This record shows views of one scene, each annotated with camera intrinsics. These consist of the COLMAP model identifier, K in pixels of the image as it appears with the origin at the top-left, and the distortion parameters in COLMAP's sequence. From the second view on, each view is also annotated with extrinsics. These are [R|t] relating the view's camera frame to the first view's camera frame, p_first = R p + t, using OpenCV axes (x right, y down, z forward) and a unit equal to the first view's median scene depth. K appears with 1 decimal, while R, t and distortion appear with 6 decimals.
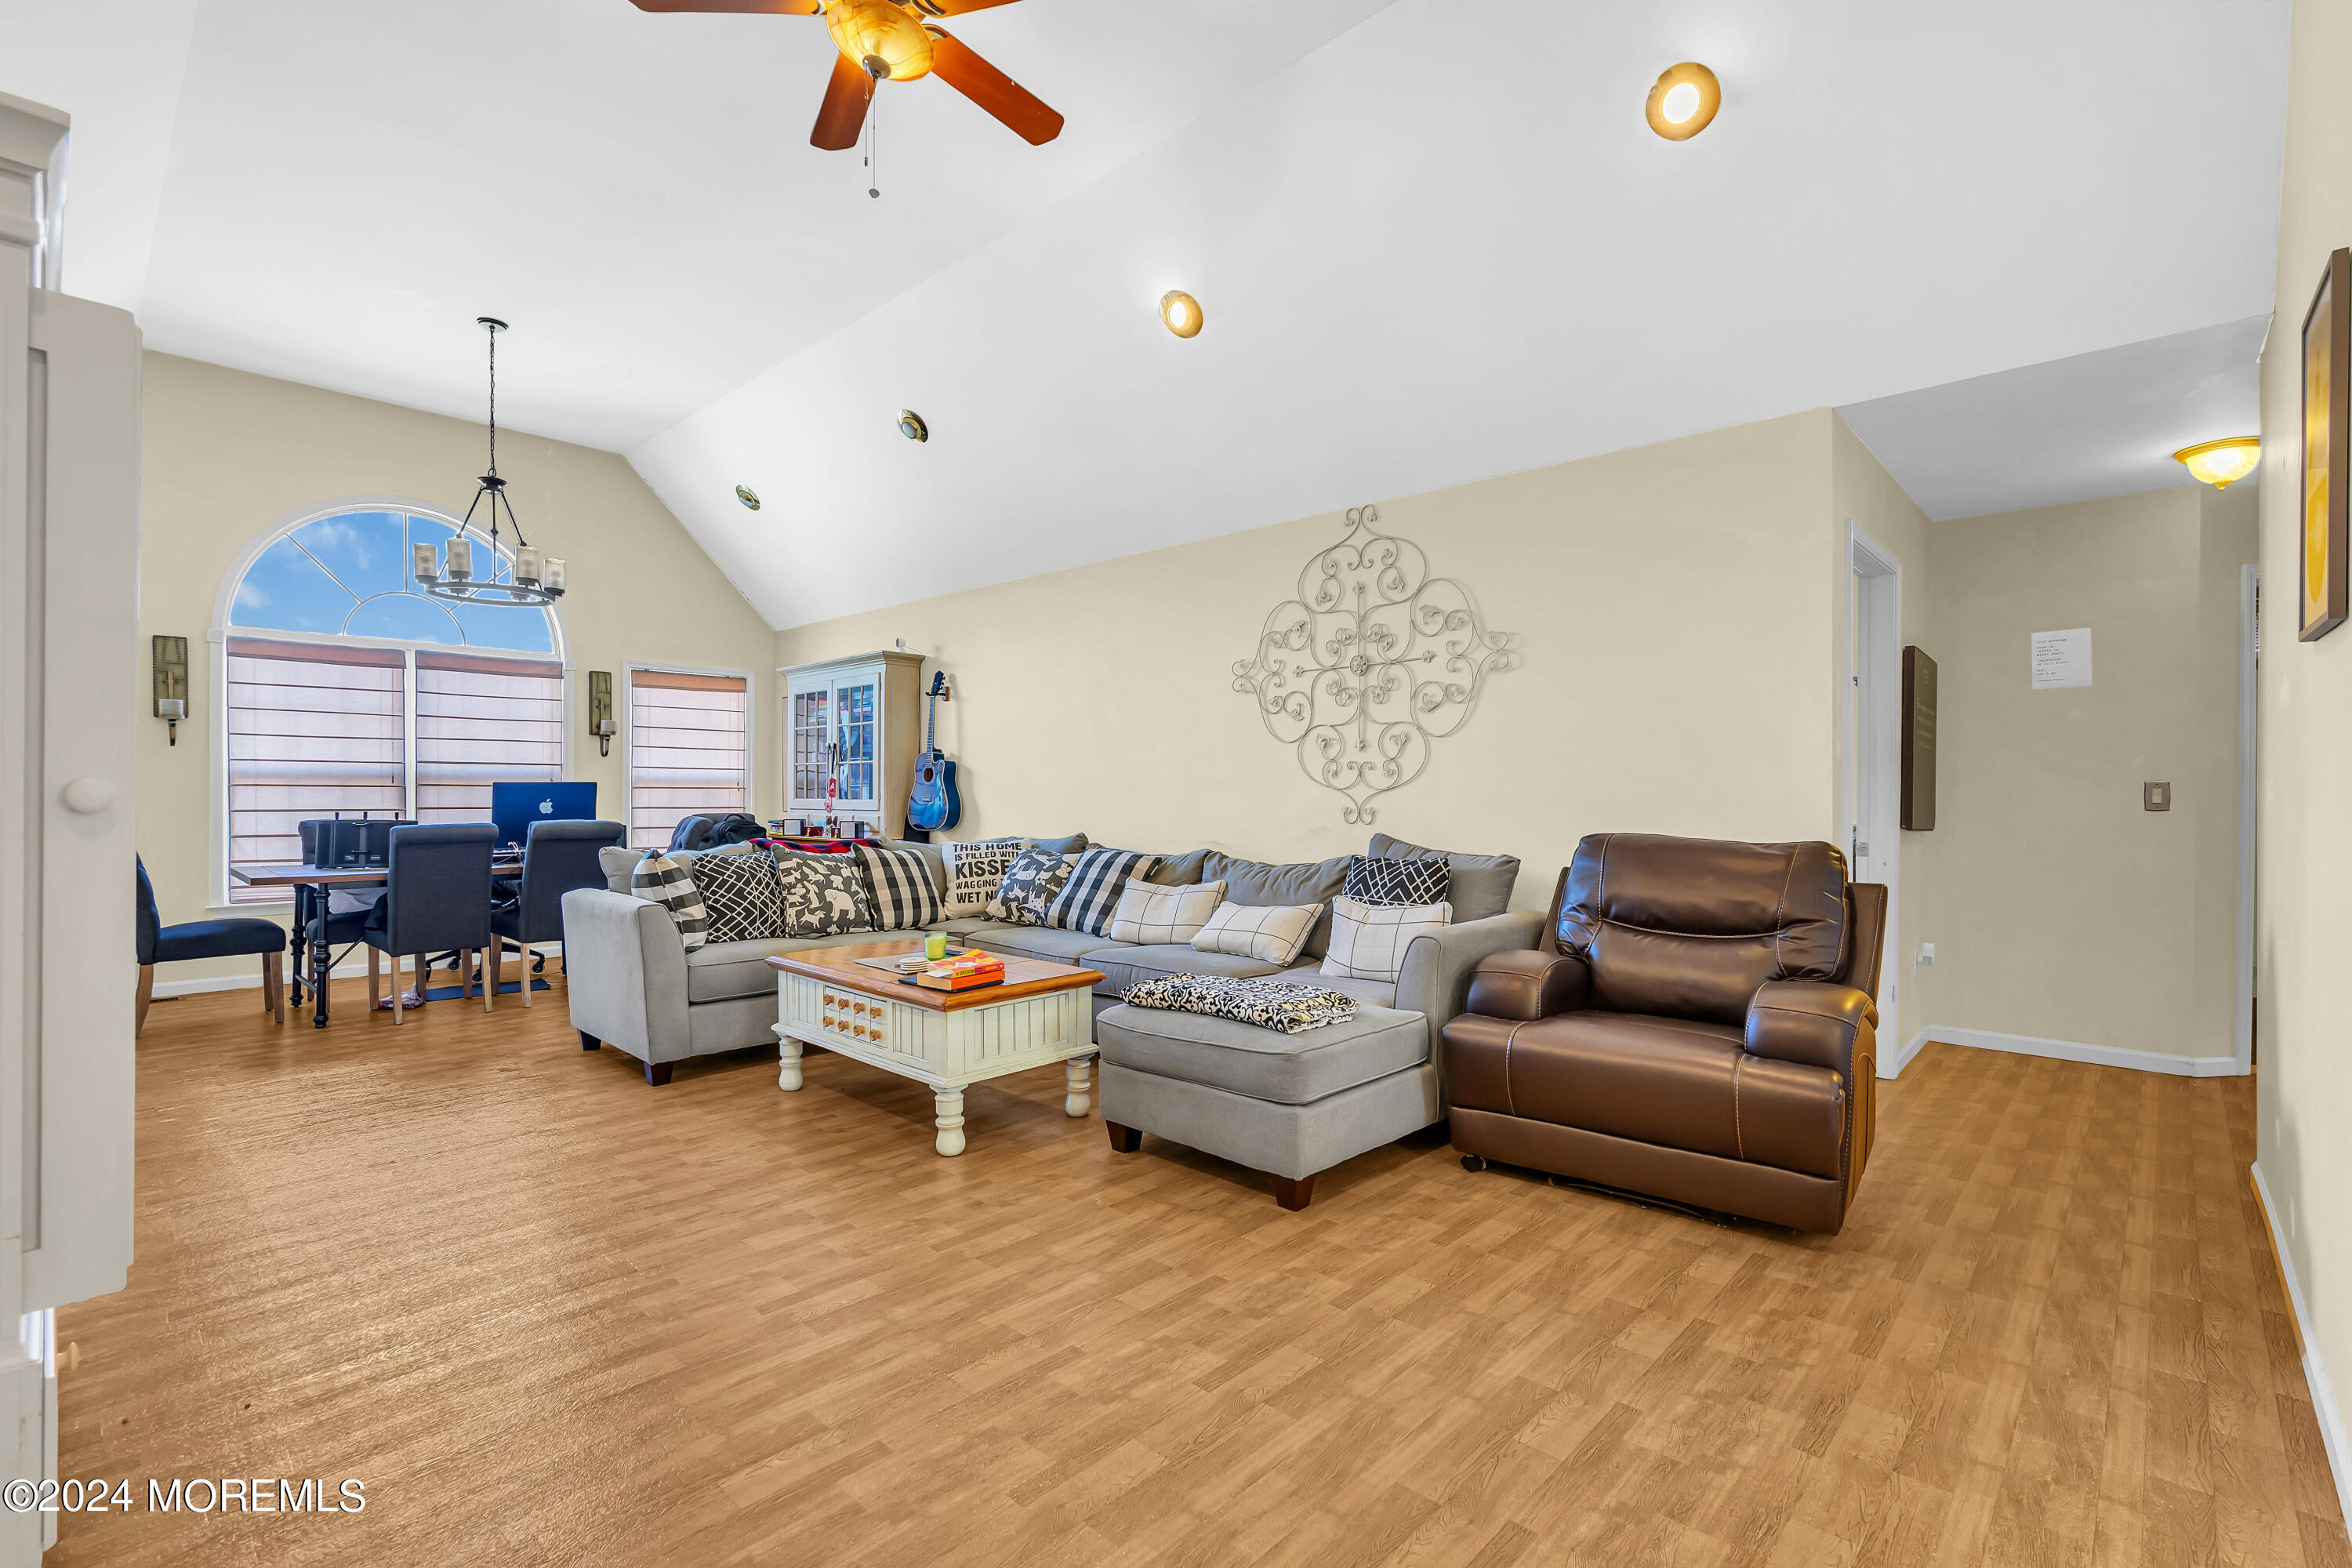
lens RADIAL K [[1055.3, 0, 1167.1], [0, 1055.3, 799.3], [0, 0, 1]] dist [-0.003543, 0.000326]
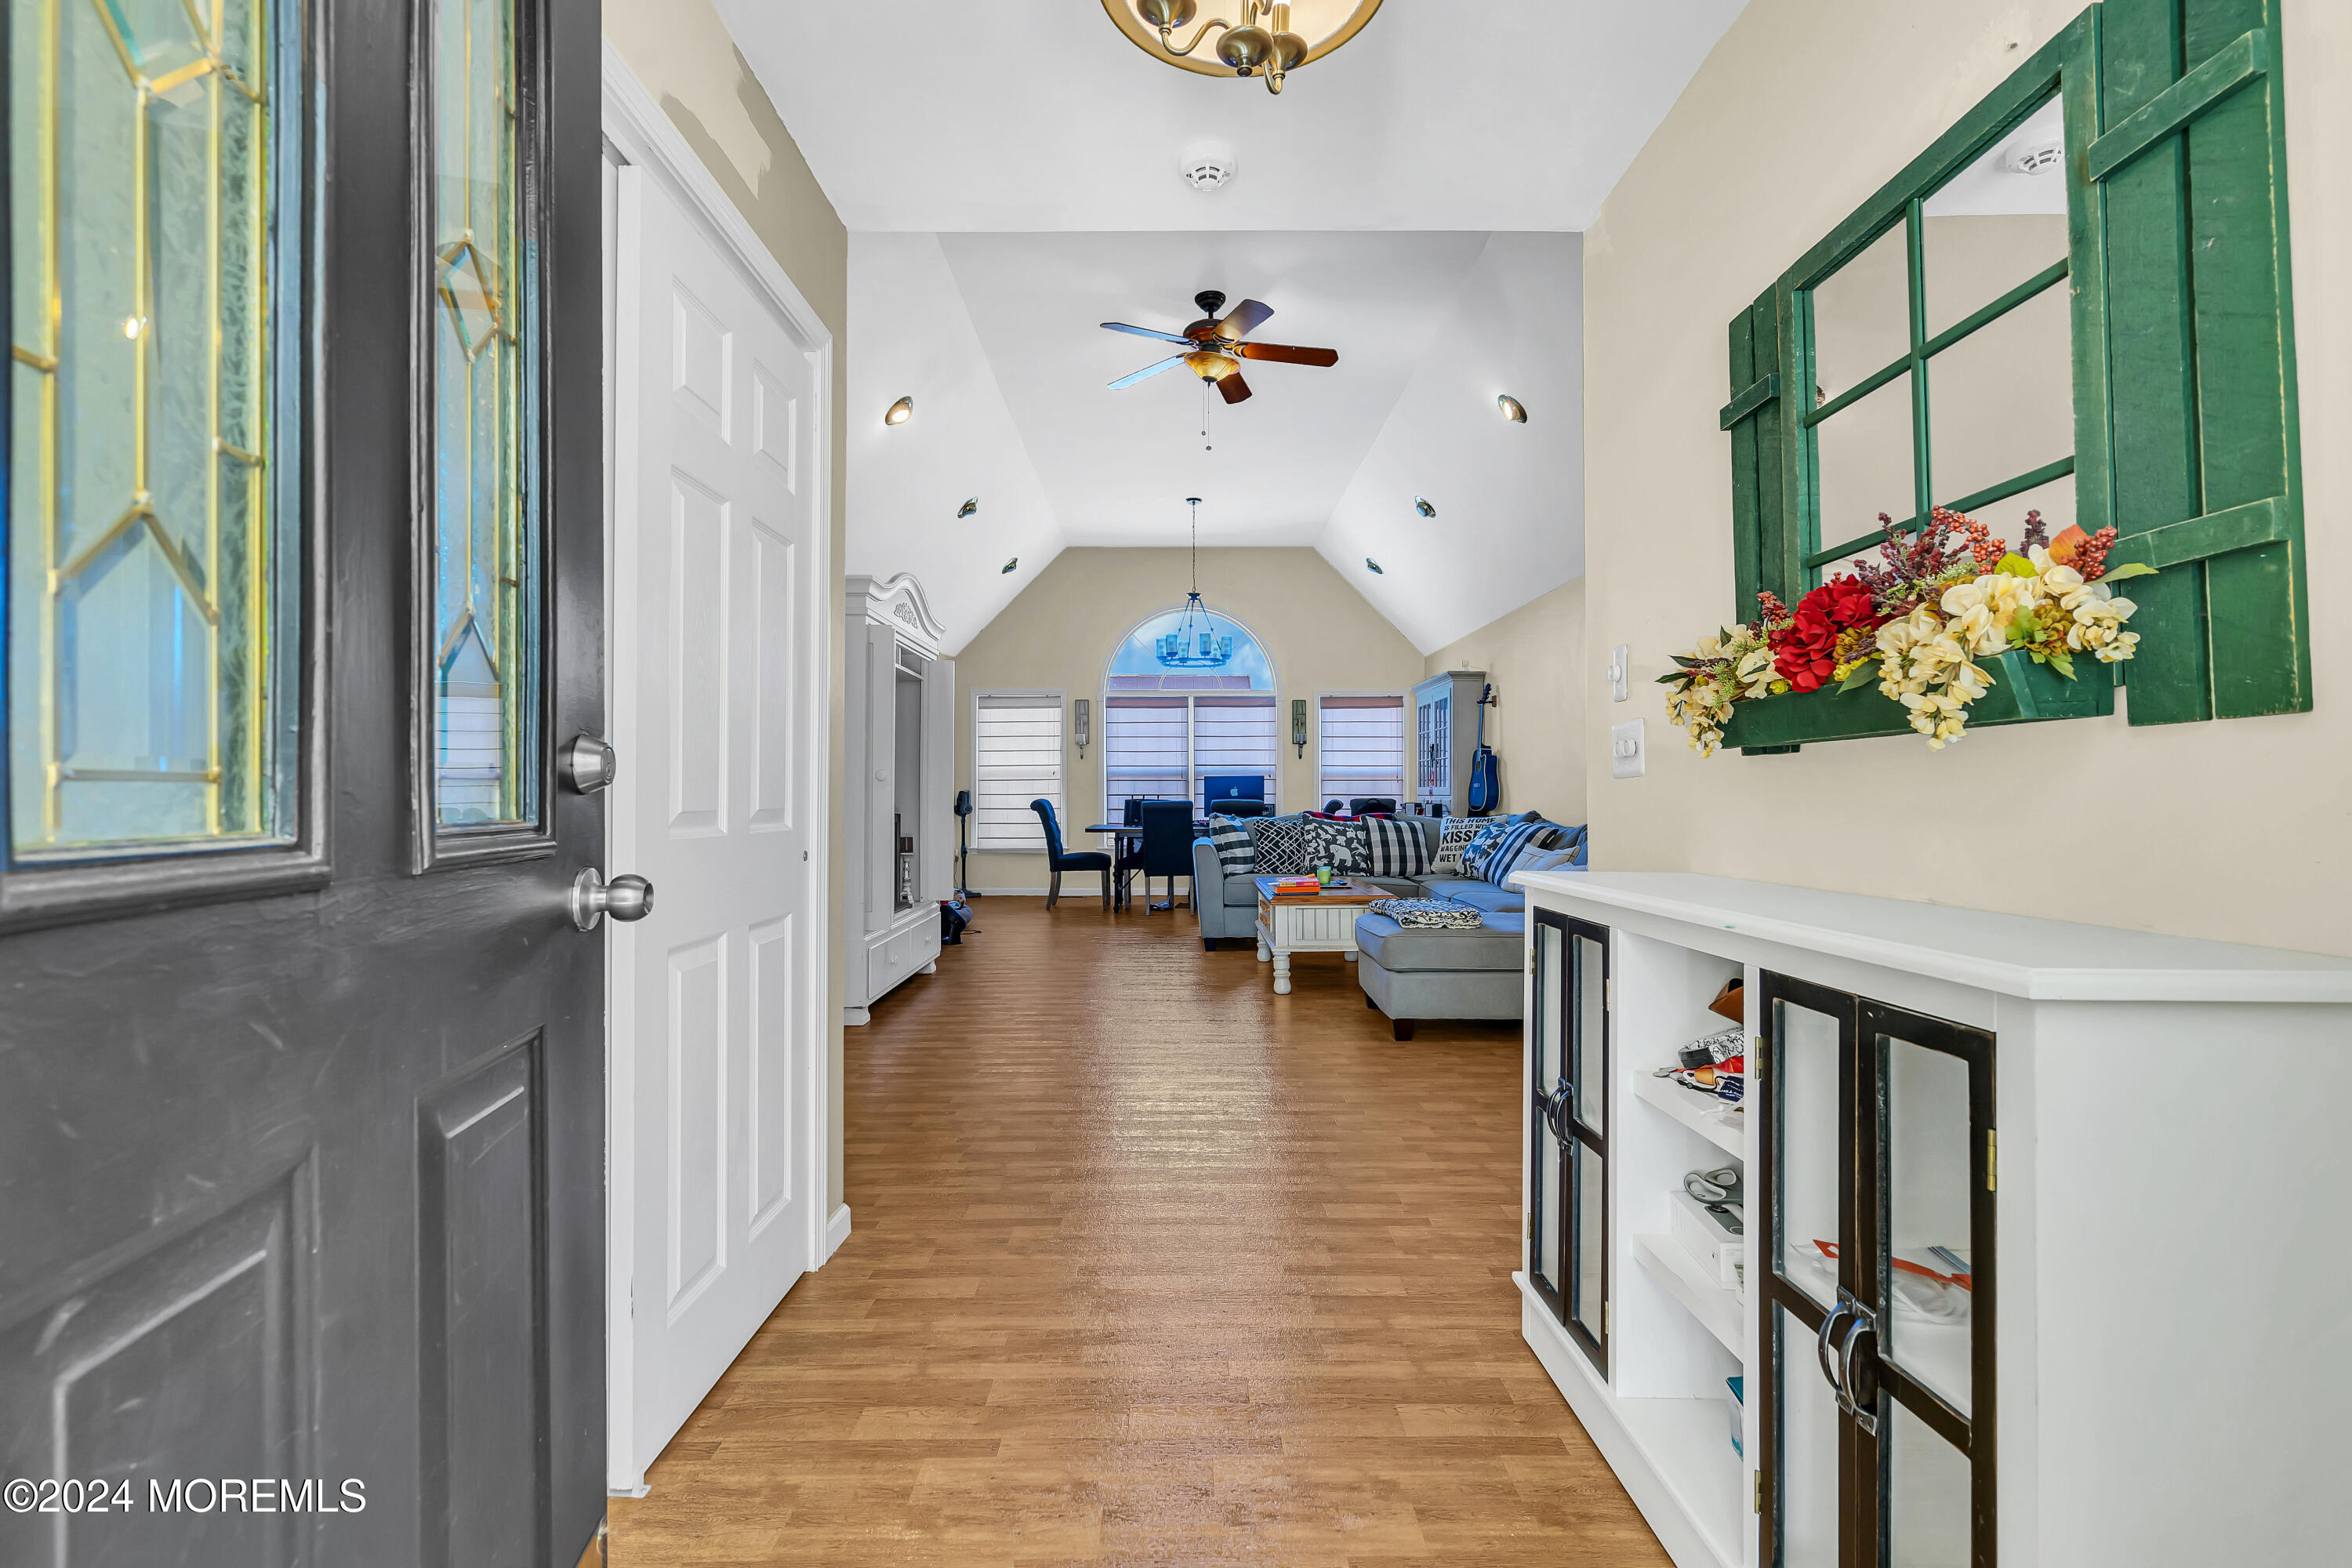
lens RADIAL K [[1055.3, 0, 1168.1], [0, 1055.3, 777.7], [0, 0, 1]] dist [-0.003543, 0.000326]
pose [[0.683640, -0.012650, -0.729710, 0.561659], [-0.001348, 0.999826, -0.018596, 0.017909], [0.729818, 0.013697, 0.683504, -0.170464]]
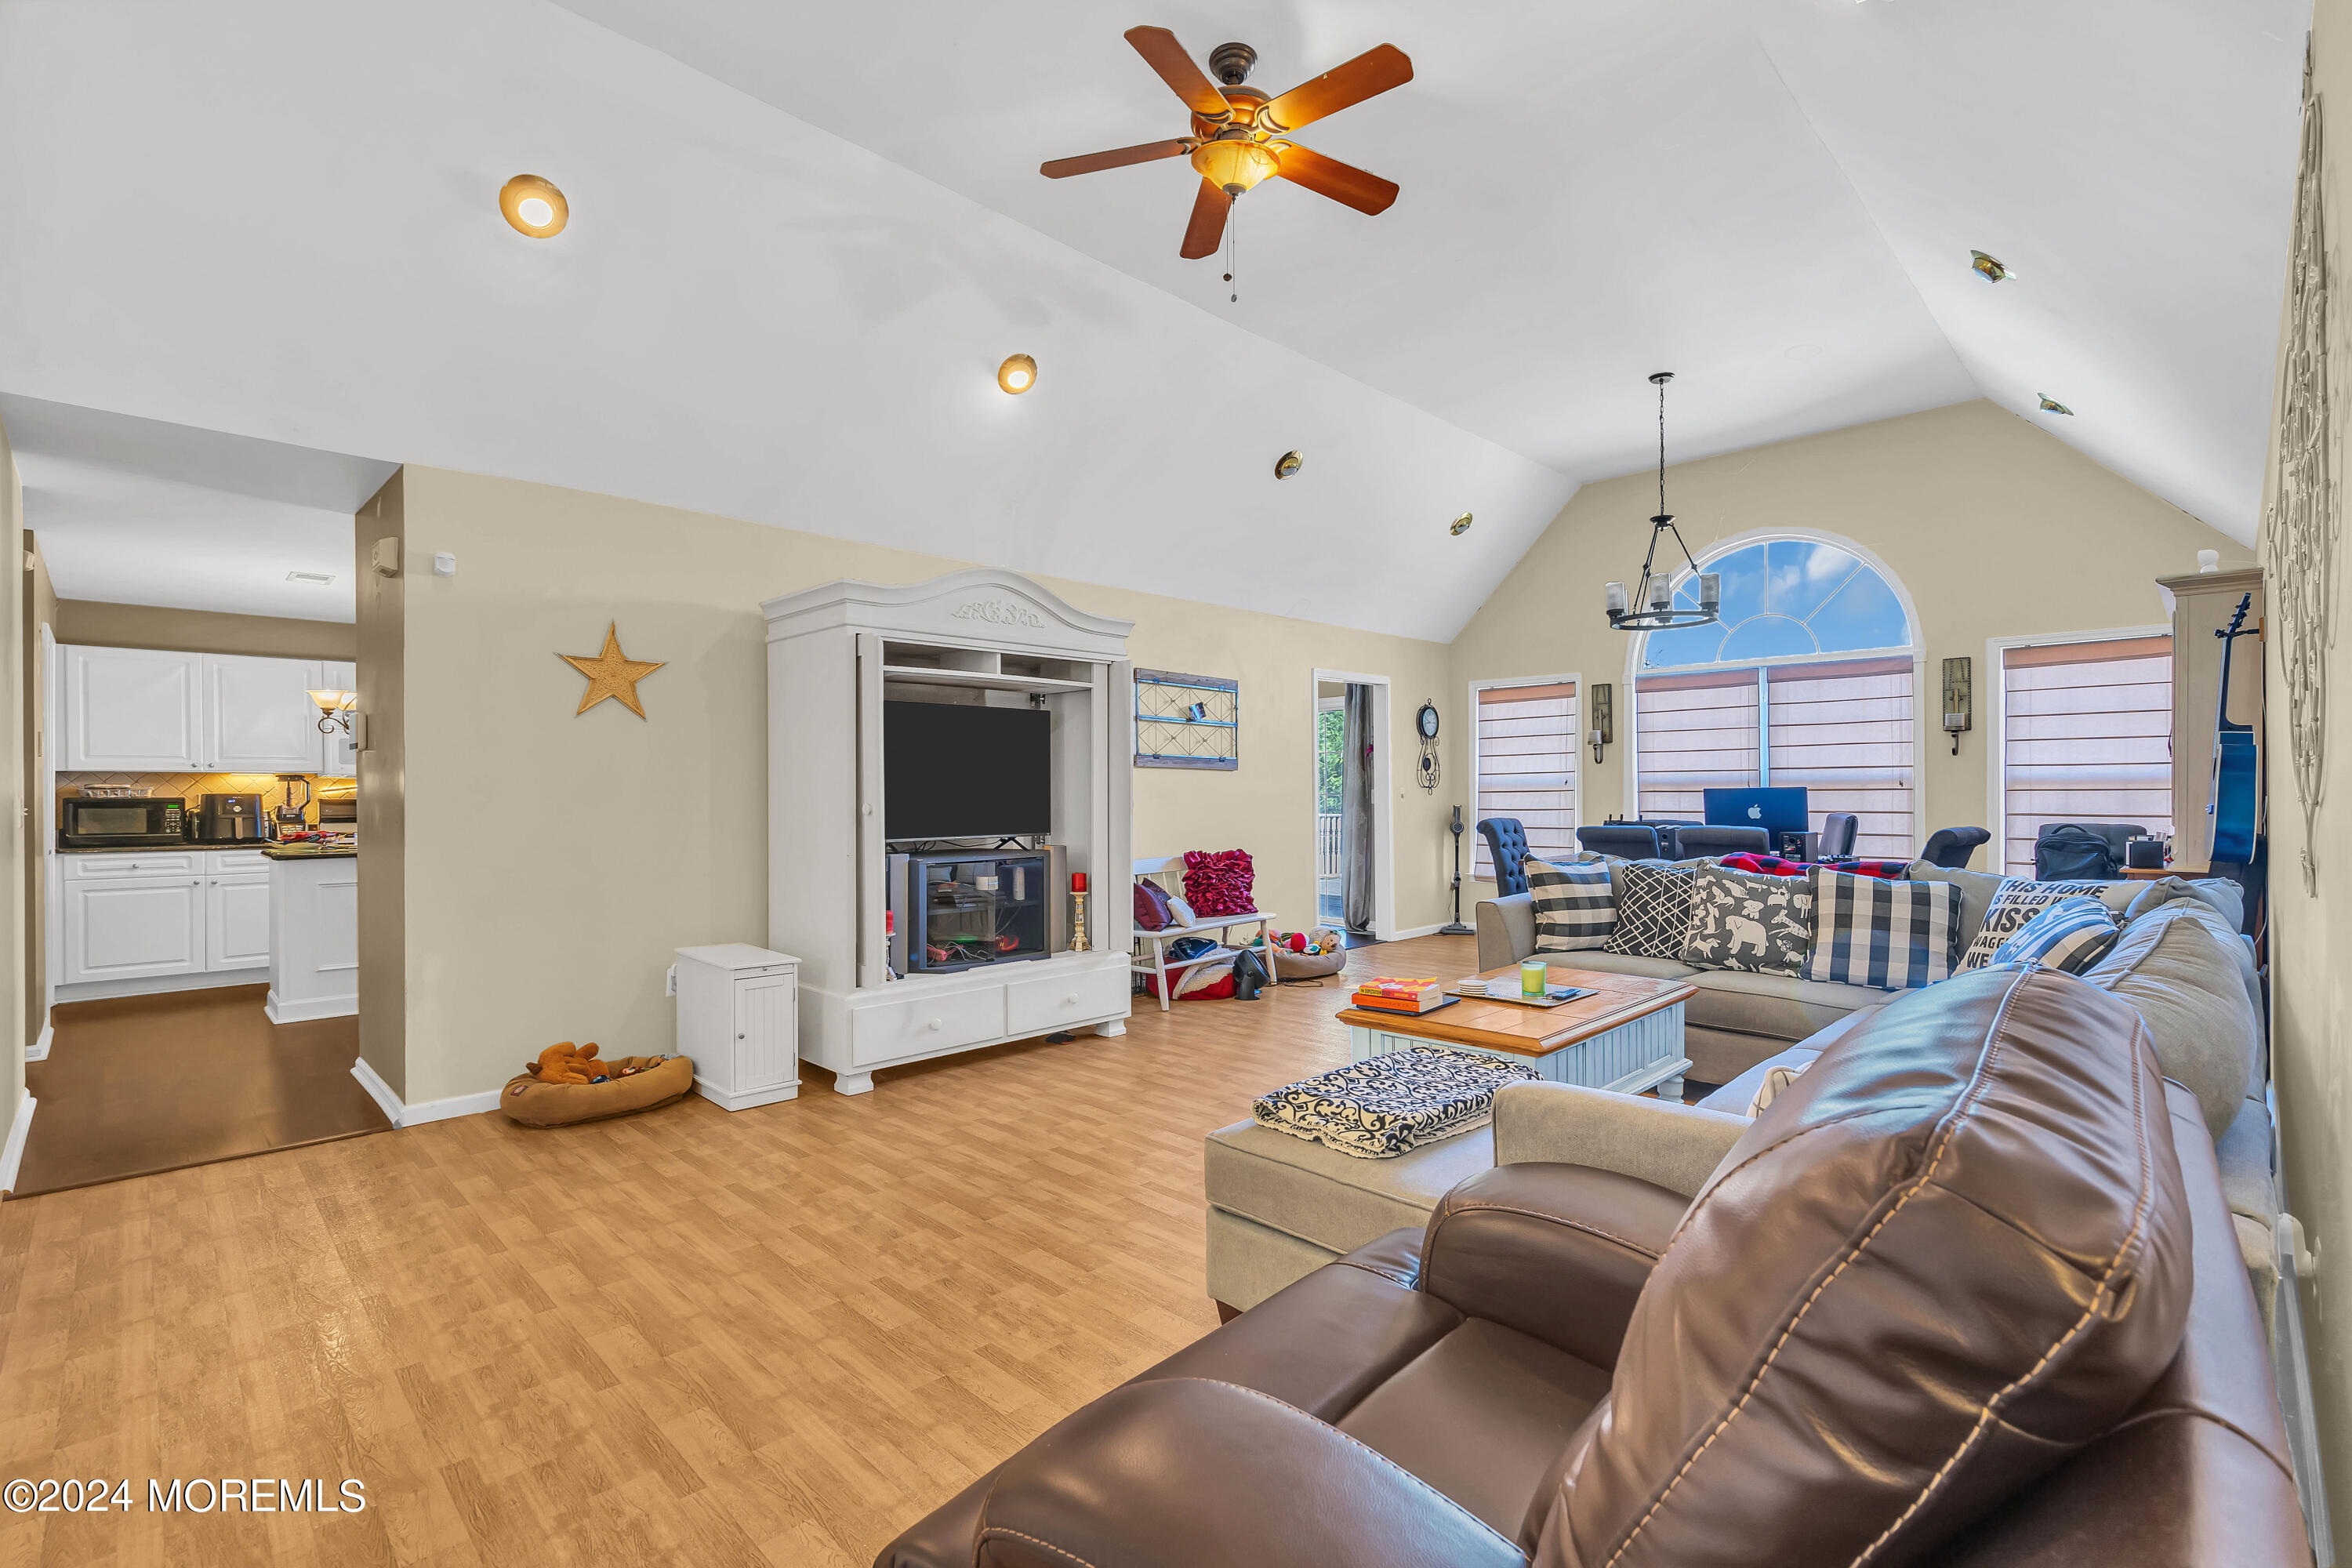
lens RADIAL K [[1055.3, 0, 1176.3], [0, 1055.3, 796.6], [0, 0, 1]] dist [-0.003543, 0.000326]
pose [[-0.025824, 0.001959, -0.999665, 0.501469], [-0.000357, 0.999998, 0.001969, -0.011137], [0.999666, 0.000408, -0.025823, 0.534527]]
